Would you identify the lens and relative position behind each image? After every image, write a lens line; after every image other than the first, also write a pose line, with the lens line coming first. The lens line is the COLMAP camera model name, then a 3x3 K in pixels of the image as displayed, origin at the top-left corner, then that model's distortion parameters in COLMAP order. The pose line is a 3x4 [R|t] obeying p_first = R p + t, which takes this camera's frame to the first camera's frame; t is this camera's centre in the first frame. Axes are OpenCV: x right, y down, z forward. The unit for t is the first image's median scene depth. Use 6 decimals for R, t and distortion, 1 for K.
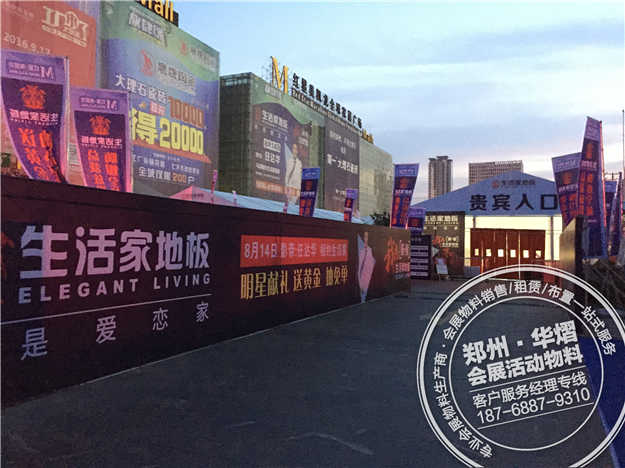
lens RADIAL K [[522.3, 0, 307.2], [0, 522.3, 237.1], [0, 0, 1]] dist [0.026534, -0.035041]
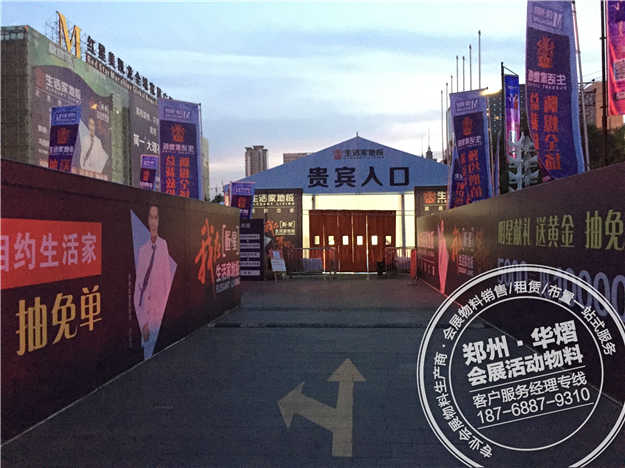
lens RADIAL K [[522.3, 0, 311.1], [0, 522.3, 232.3], [0, 0, 1]] dist [0.026534, -0.035041]
pose [[0.938698, -0.027774, 0.343619, 0.042974], [0.024220, 0.999600, 0.014630, 0.004949], [-0.343888, -0.005410, 0.938995, 0.258964]]
